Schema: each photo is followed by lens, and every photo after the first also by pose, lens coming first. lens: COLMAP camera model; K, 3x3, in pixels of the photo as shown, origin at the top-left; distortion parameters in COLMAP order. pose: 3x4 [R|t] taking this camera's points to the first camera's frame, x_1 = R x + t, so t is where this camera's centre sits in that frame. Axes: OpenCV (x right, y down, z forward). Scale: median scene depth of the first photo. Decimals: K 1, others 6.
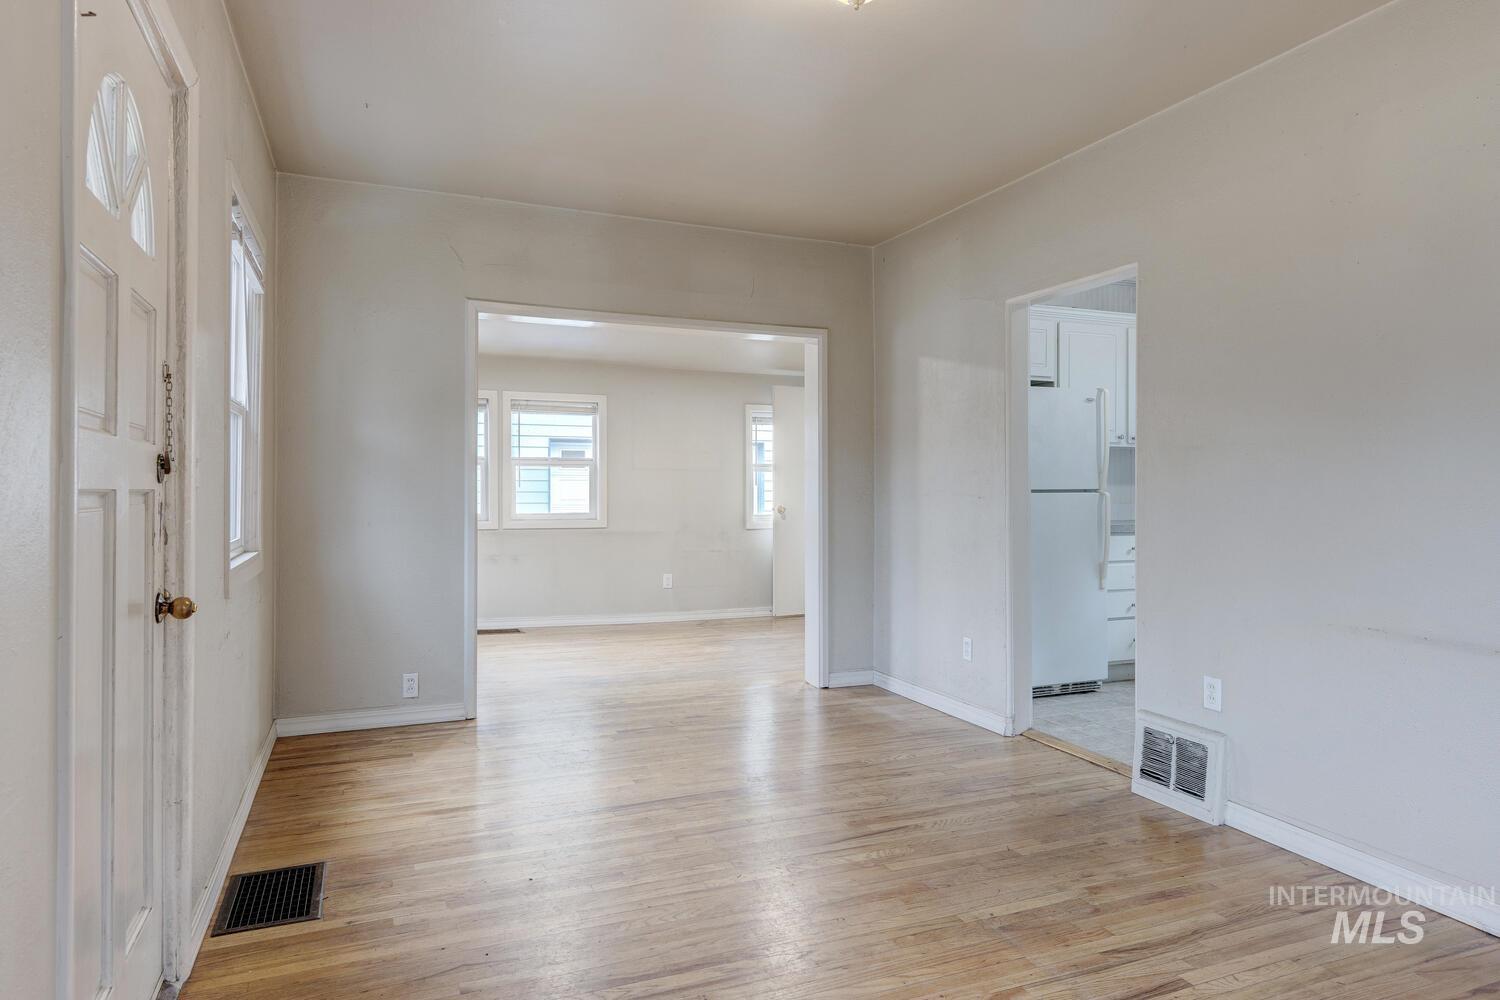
lens RADIAL K [[925.1, 0, 750.3], [0, 925.1, 493.7], [0, 0, 1]] dist [0.008329, 0.000977]
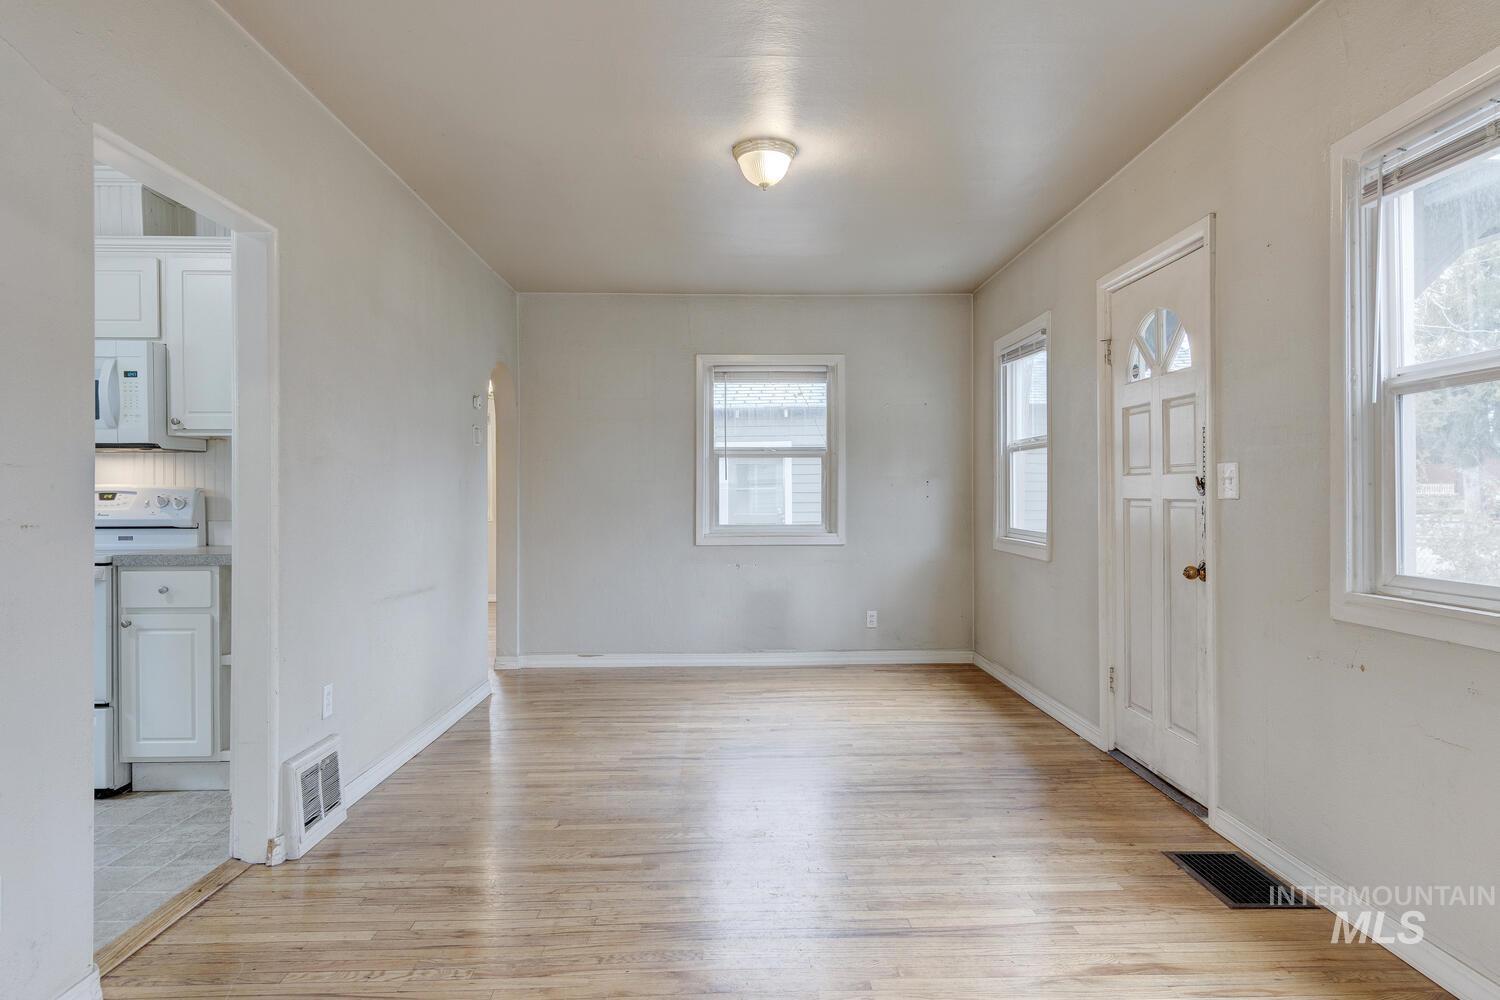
lens RADIAL K [[902.6, 0, 758.8], [0, 902.6, 503.3], [0, 0, 1]] dist [0.005126, 0.001876]
pose [[-0.936353, -0.001020, 0.351060, -0.286093], [0.004023, 0.999899, 0.013636, -0.013337], [-0.351038, 0.014180, -0.936254, 1.704212]]
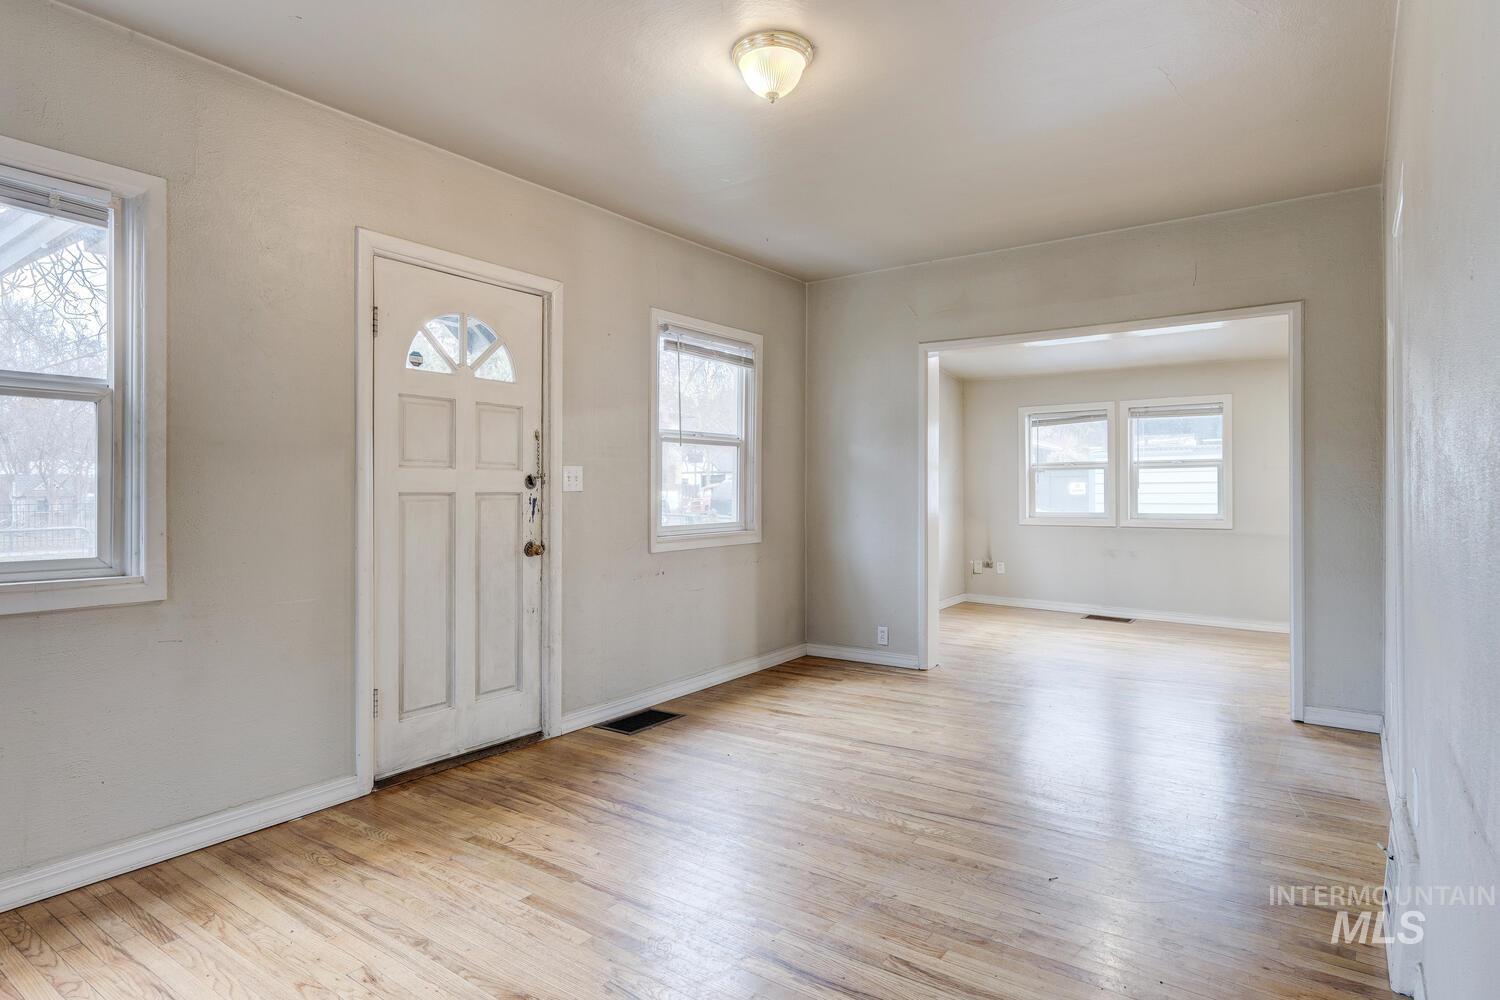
lens RADIAL K [[802.2, 0, 756.6], [0, 802.2, 494.5], [0, 0, 1]] dist [0.007031, -0.000143]
pose [[0.532289, -0.002181, -0.846560, 0.709711], [0.000822, 0.999998, -0.002060, 0.003173], [0.846562, 0.000401, 0.532289, 0.291271]]
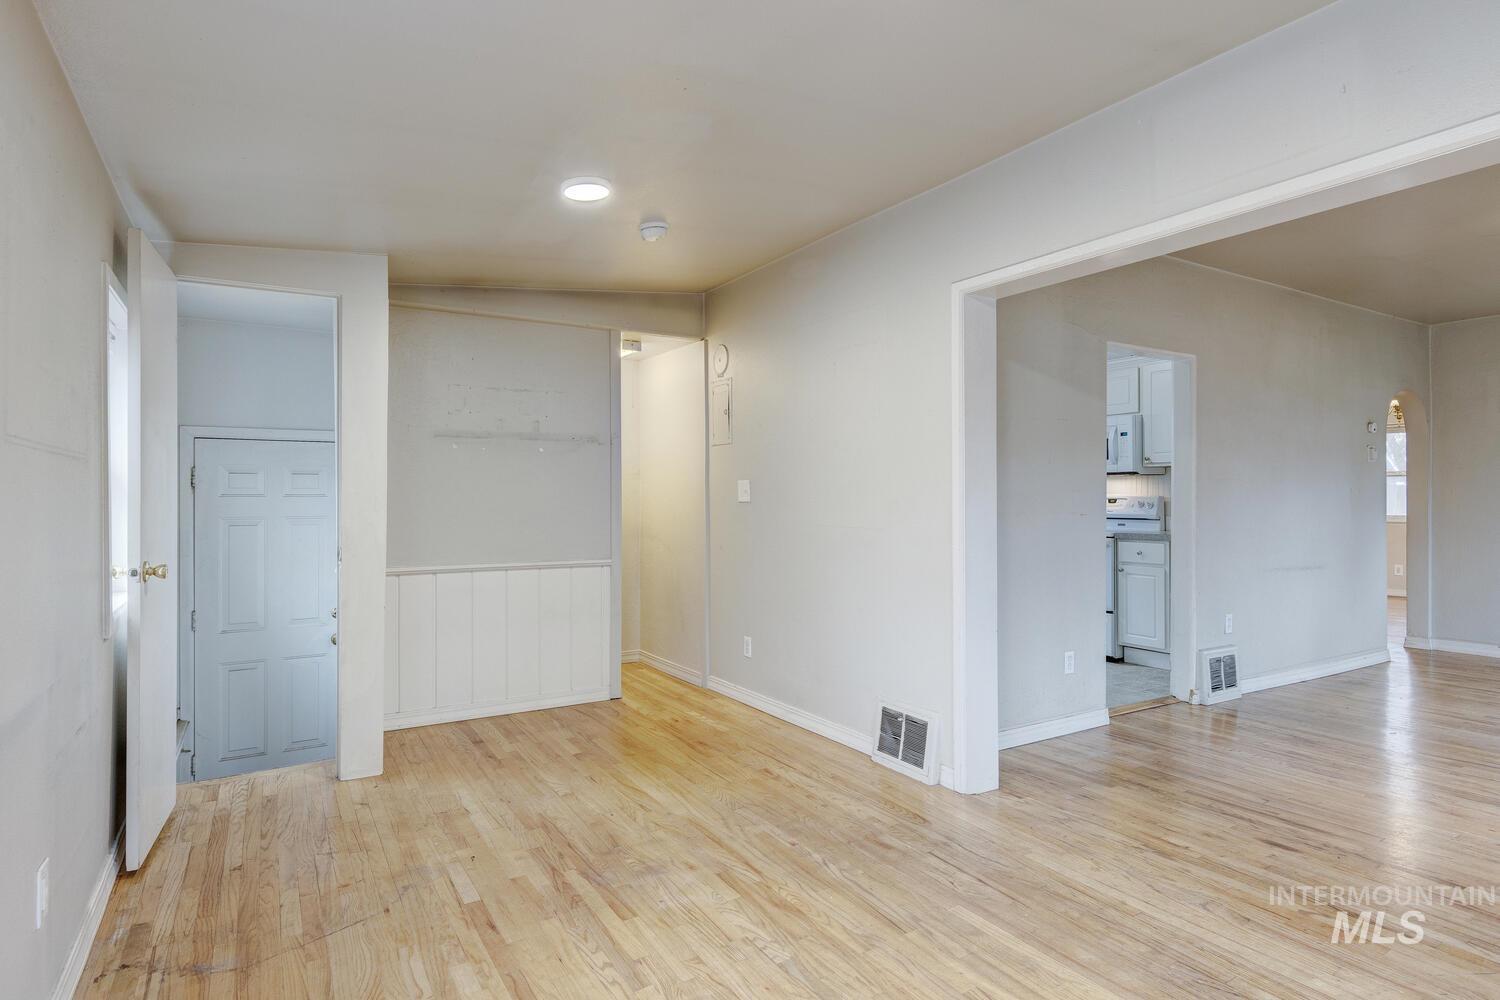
lens RADIAL K [[802.2, 0, 745.3], [0, 802.2, 498.1], [0, 0, 1]] dist [0.007031, -0.000143]
pose [[-0.157150, 0.003385, 0.987569, -0.801584], [0.008773, 0.999959, -0.002032, -0.020271], [-0.987536, 0.008345, -0.157173, 2.043197]]
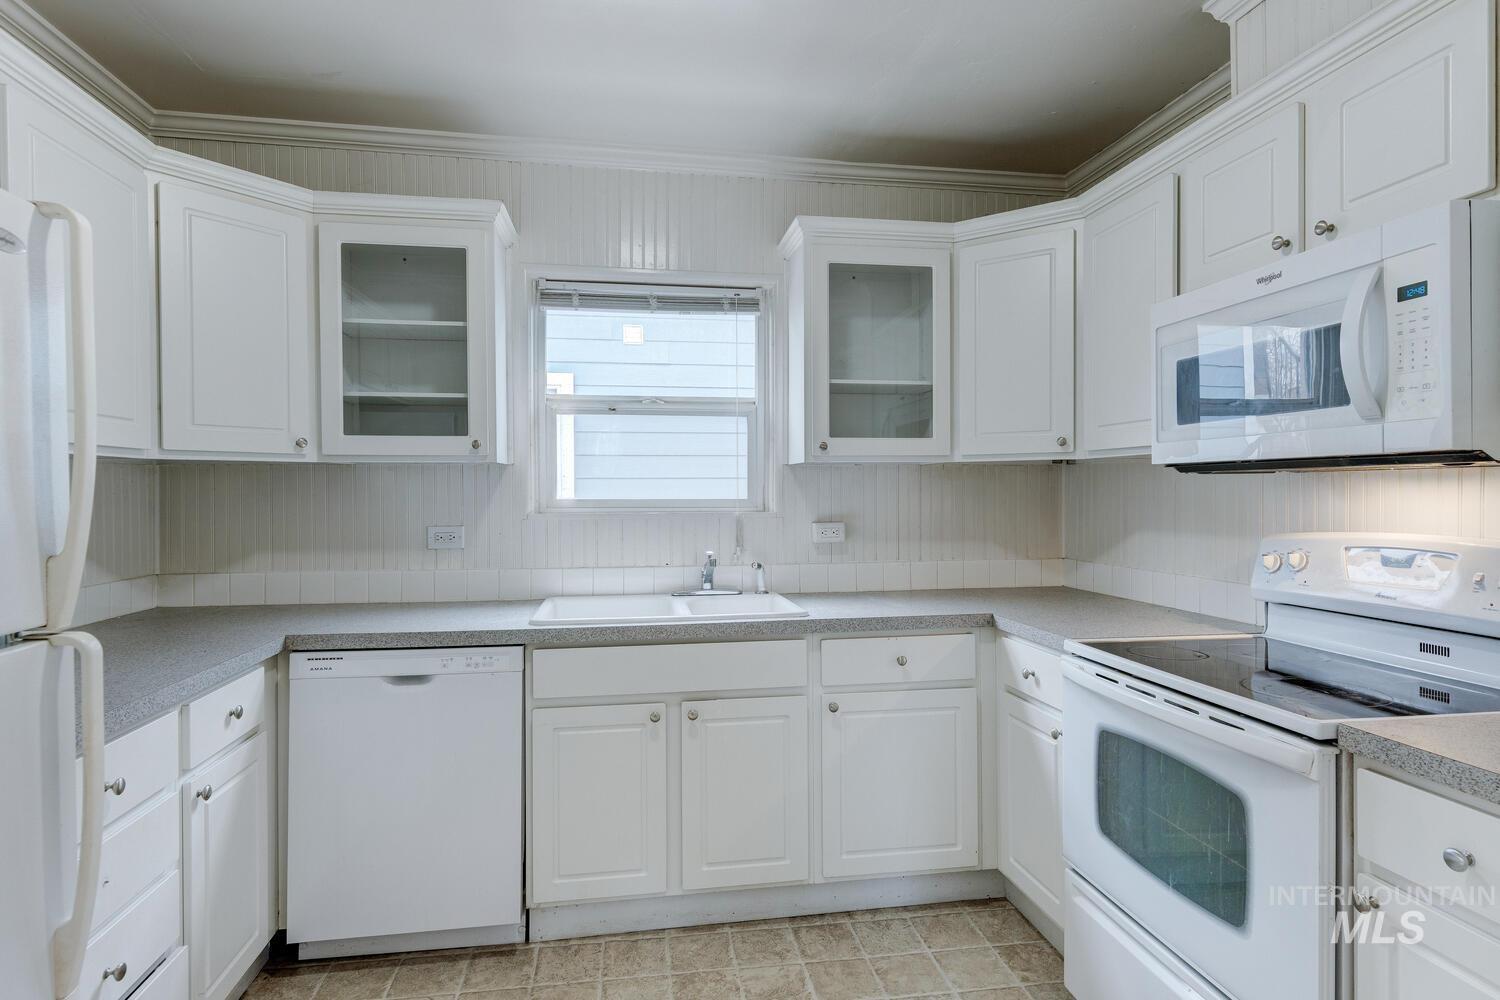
lens RADIAL K [[802.2, 0, 753.8], [0, 802.2, 496.7], [0, 0, 1]] dist [0.007031, -0.000143]
pose [[0.225203, -0.004841, 0.974300, 0.326365], [0.009458, 0.999951, 0.002783, -0.055814], [-0.974266, 0.008588, 0.225238, 1.181803]]
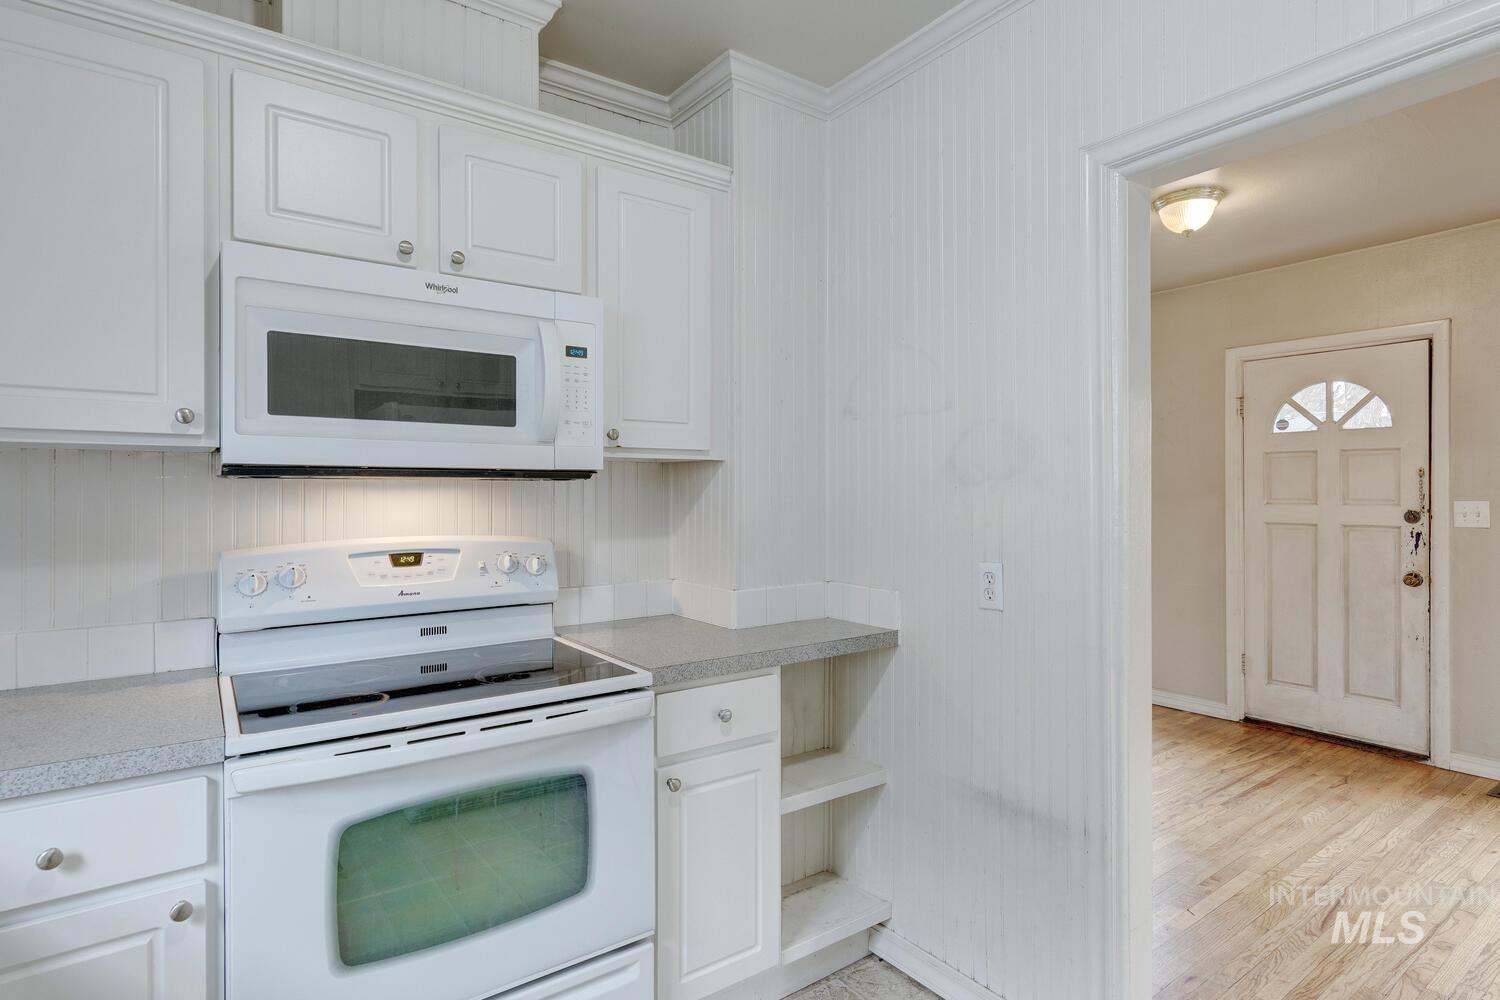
lens RADIAL K [[776.1, 0, 747.3], [0, 776.1, 495.0], [0, 0, 1]] dist [-0.000136, -0.000502]
pose [[-0.973492, 0.004814, -0.228671, 0.820227], [0.002863, 0.999957, 0.008865, -0.061416], [0.228704, 0.007975, -0.973463, 1.503859]]
